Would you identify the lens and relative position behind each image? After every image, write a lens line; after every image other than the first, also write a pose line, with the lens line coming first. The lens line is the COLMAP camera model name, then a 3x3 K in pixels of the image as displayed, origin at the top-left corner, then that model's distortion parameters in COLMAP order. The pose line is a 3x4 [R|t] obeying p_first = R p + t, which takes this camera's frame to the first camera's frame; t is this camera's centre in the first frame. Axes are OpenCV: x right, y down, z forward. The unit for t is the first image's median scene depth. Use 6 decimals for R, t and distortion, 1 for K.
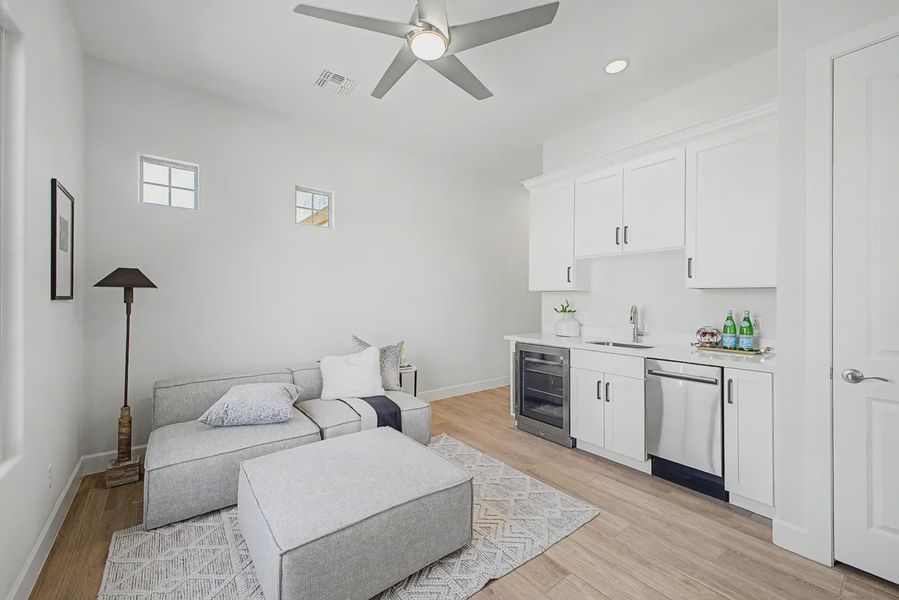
lens RADIAL K [[357.7, 0, 448.3], [0, 357.7, 301.4], [0, 0, 1]] dist [0.007919, -0.000419]
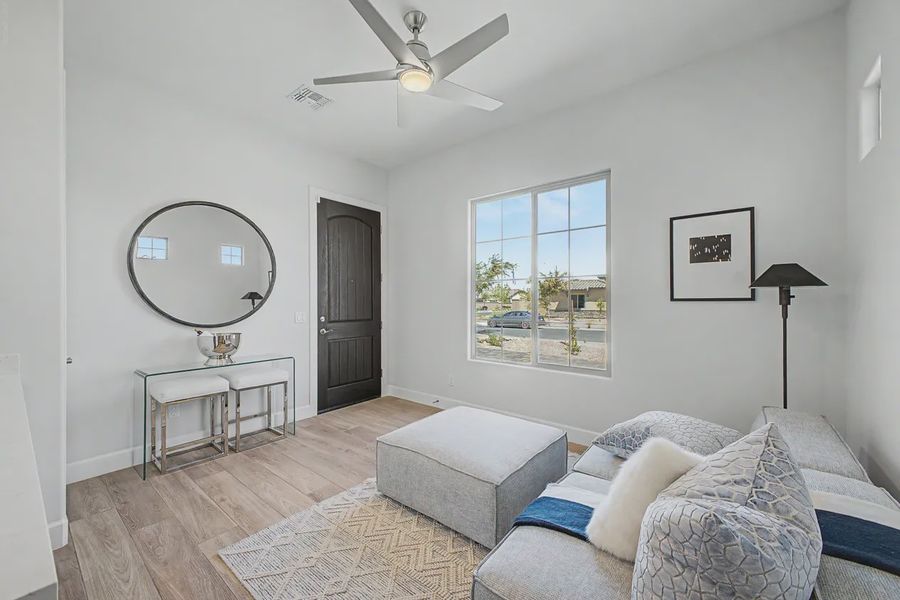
lens RADIAL K [[358.1, 0, 448.8], [0, 358.1, 301.4], [0, 0, 1]] dist [0.007919, -0.000419]
pose [[-0.975185, -0.002776, -0.221373, 0.084268], [-0.004819, 0.999951, 0.008689, -0.008643], [0.221338, 0.009540, -0.975150, 1.838424]]
